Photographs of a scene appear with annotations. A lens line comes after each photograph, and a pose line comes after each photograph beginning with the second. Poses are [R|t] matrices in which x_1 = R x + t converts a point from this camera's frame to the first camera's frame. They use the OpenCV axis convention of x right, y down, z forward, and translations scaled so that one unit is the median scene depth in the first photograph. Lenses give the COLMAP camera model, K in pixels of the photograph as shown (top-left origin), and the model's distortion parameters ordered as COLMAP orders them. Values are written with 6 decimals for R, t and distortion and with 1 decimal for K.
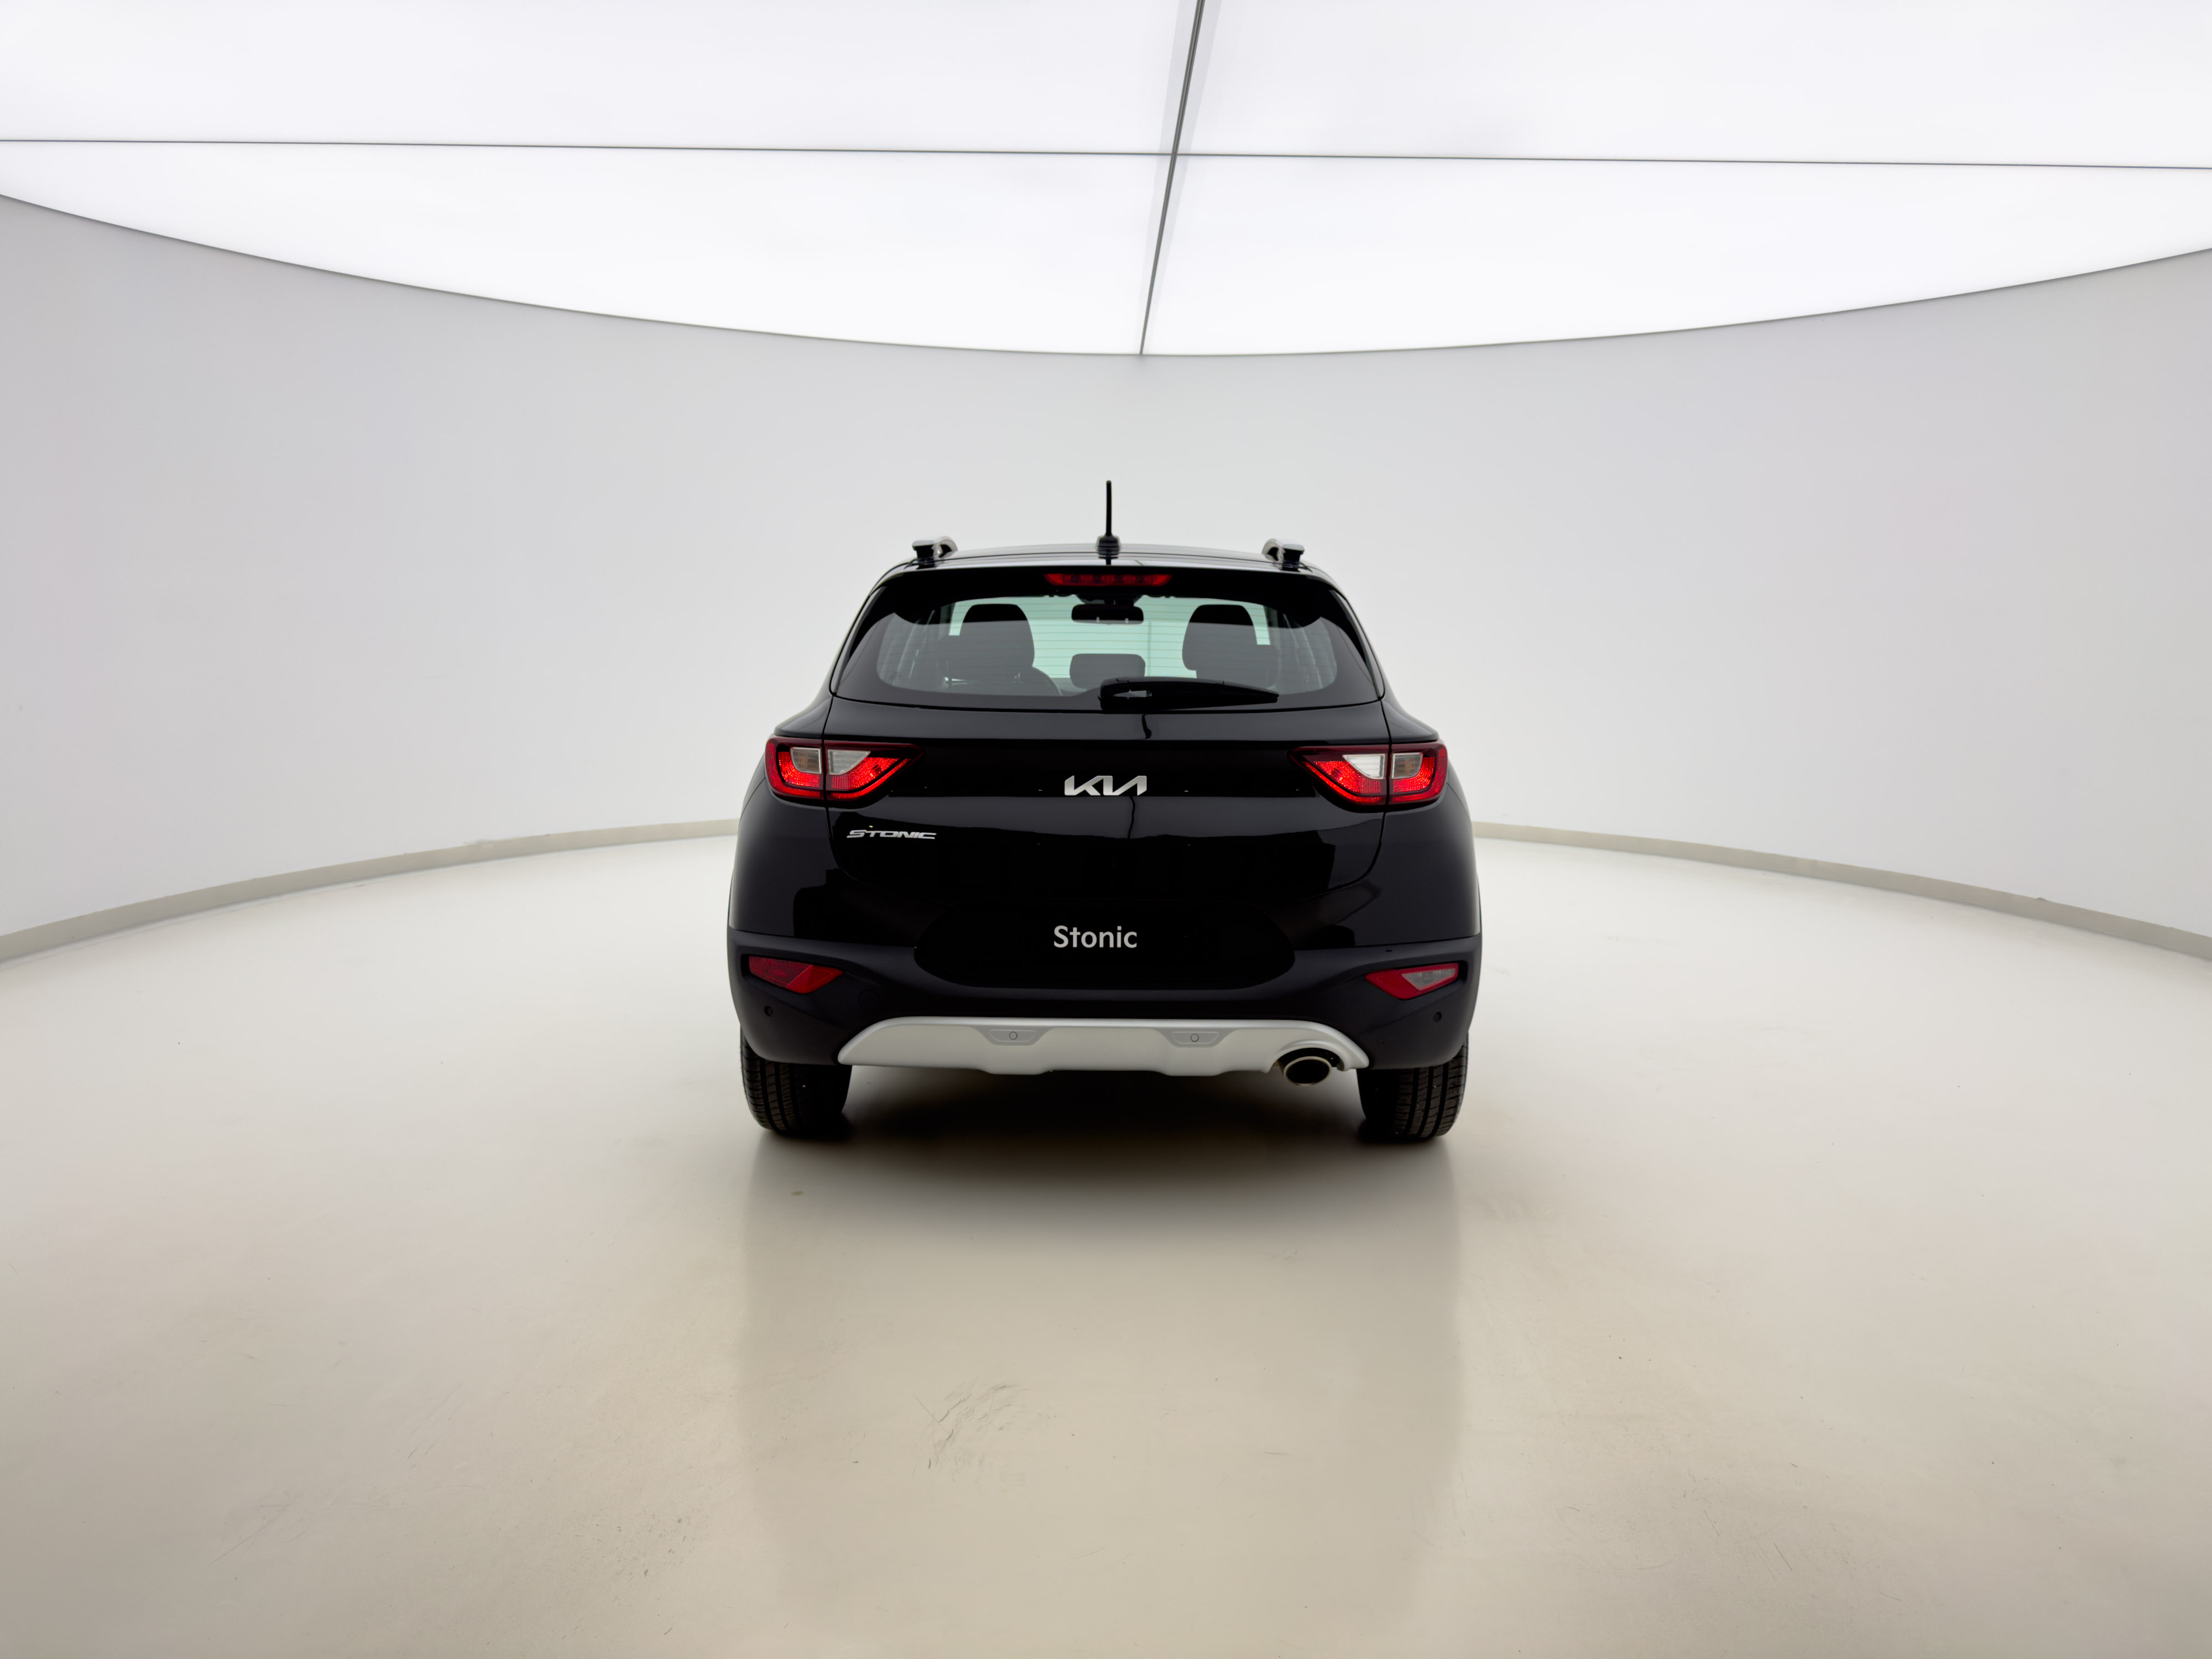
lens RADIAL K [[1582.0, 0, 1107.1], [0, 1582.0, 830.2], [0, 0, 1]] dist [0.027742, -0.003777]
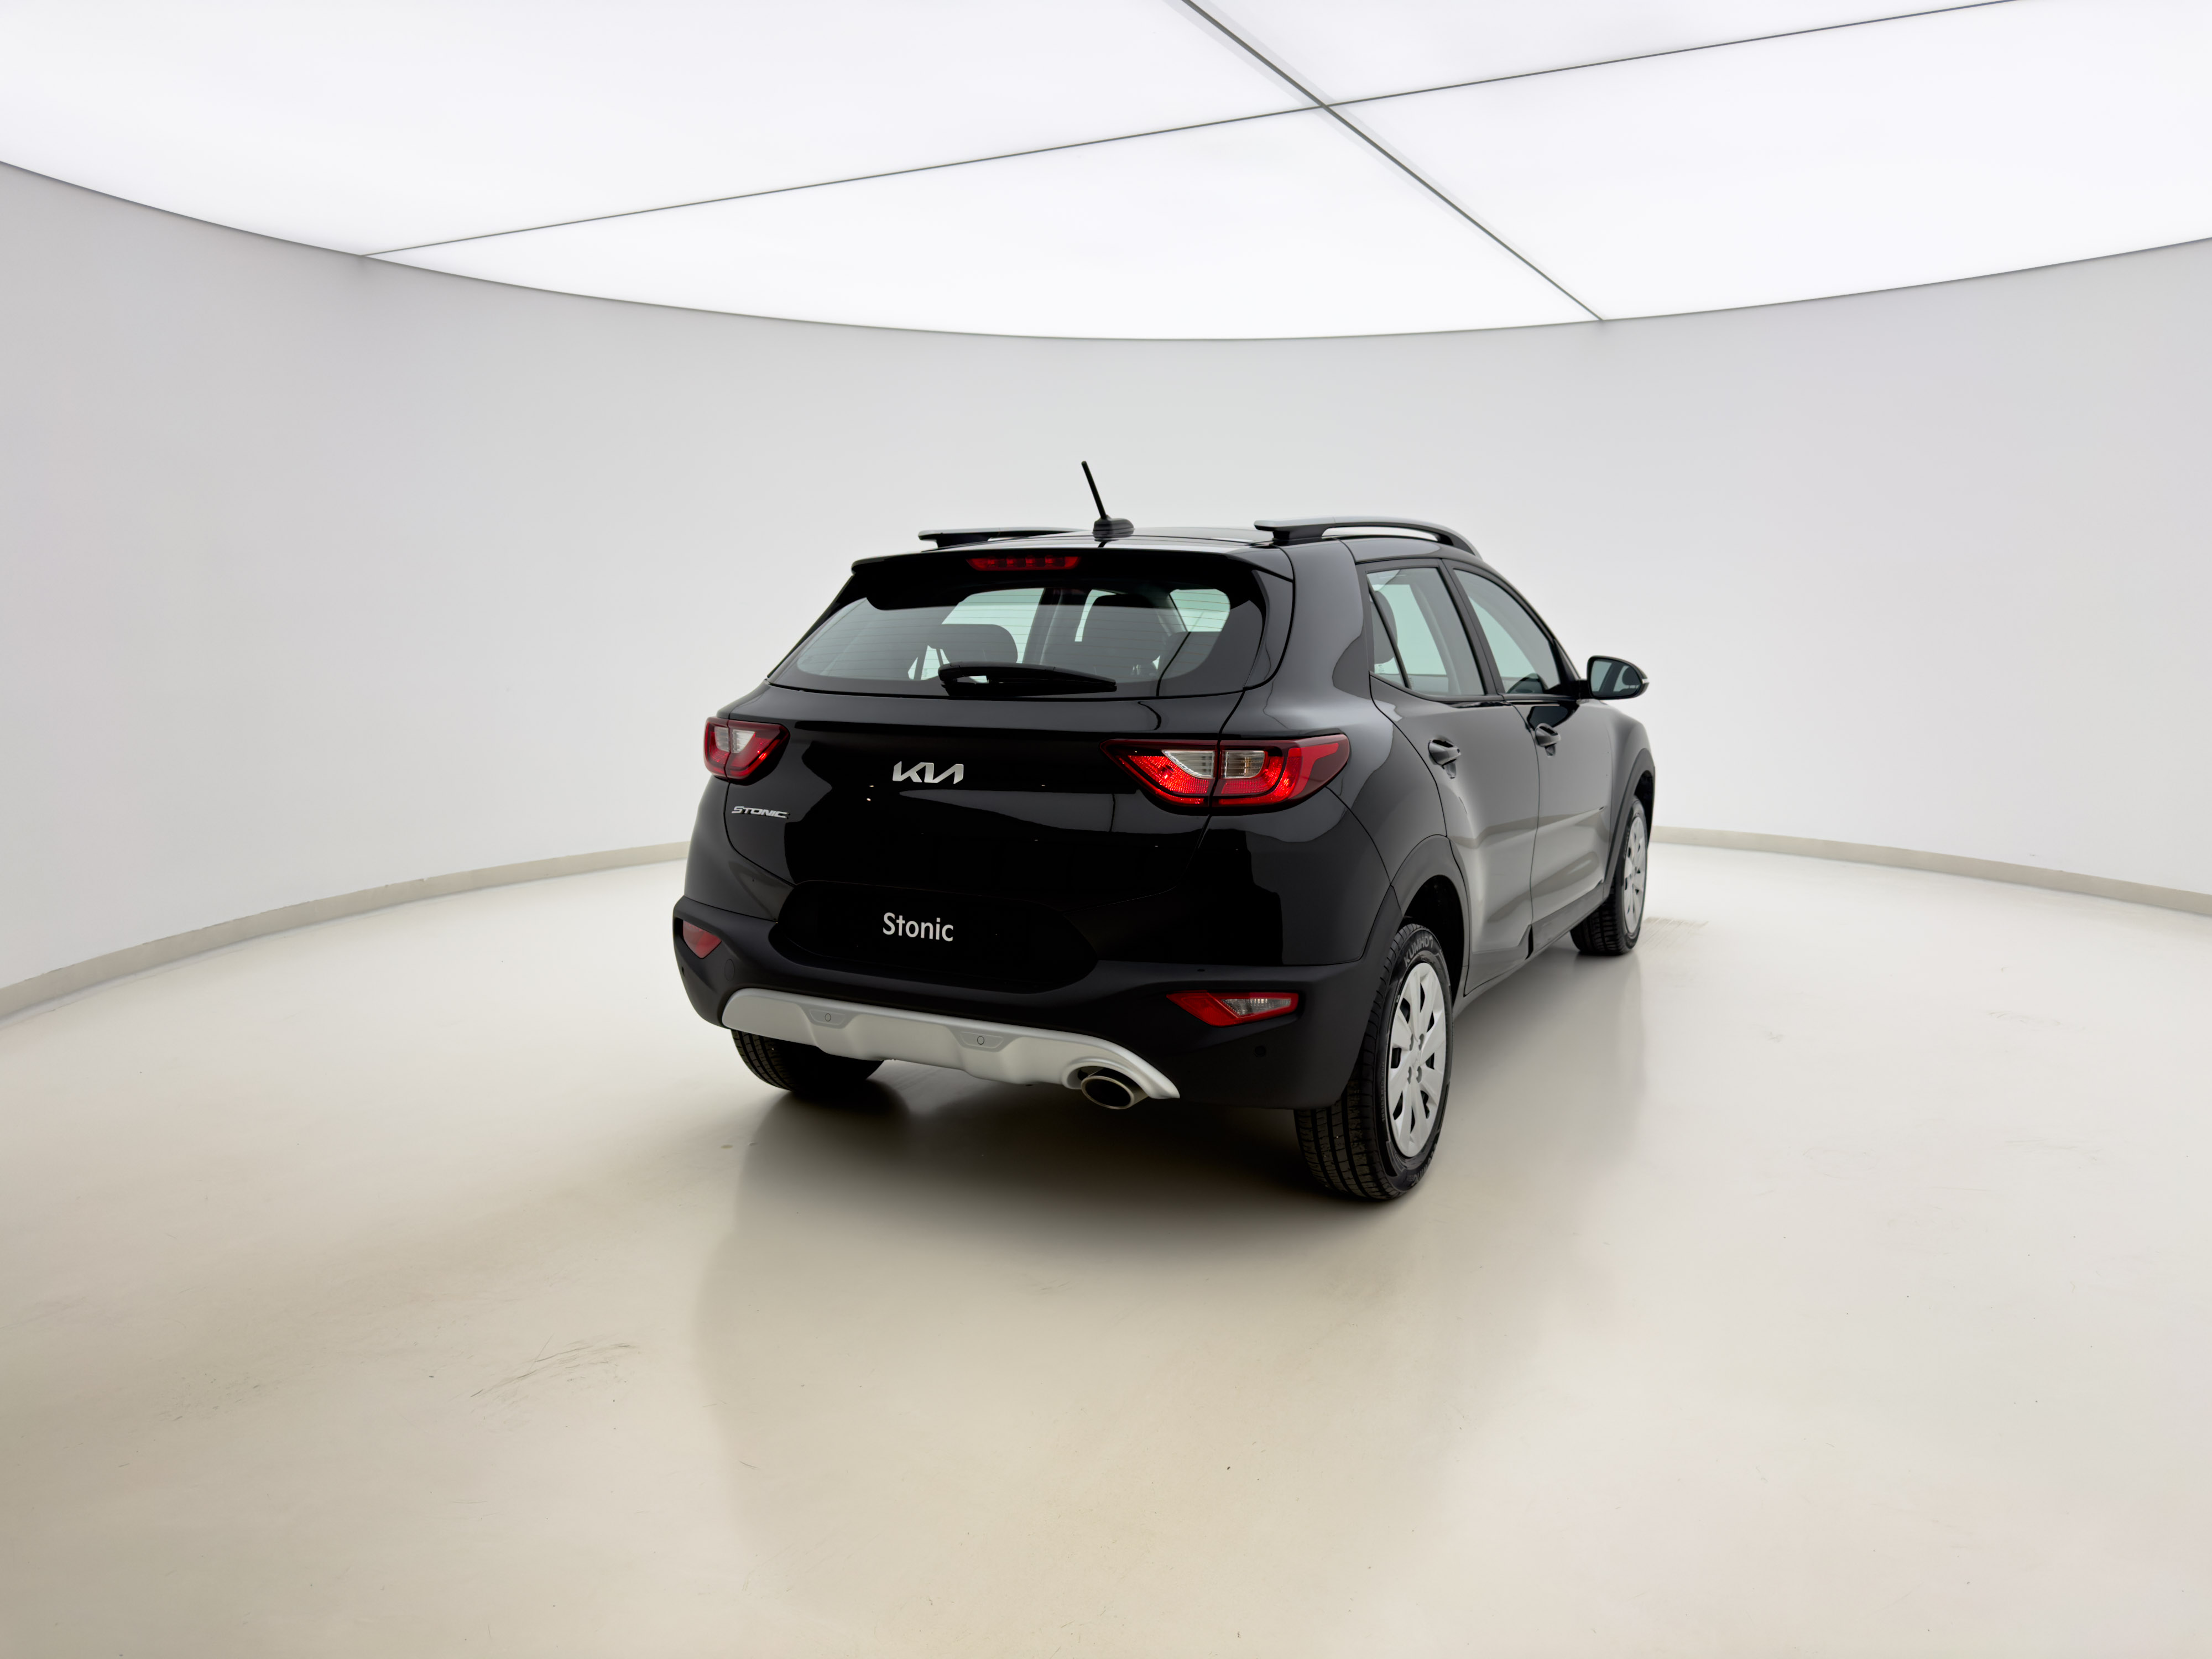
lens RADIAL K [[1582.0, 0, 1104.2], [0, 1582.0, 831.1], [0, 0, 1]] dist [0.027742, -0.003777]
pose [[0.887616, 0.057275, -0.457010, 0.534466], [-0.058868, 0.998208, 0.010766, -0.008940], [0.456807, 0.017347, 0.889397, 0.179430]]
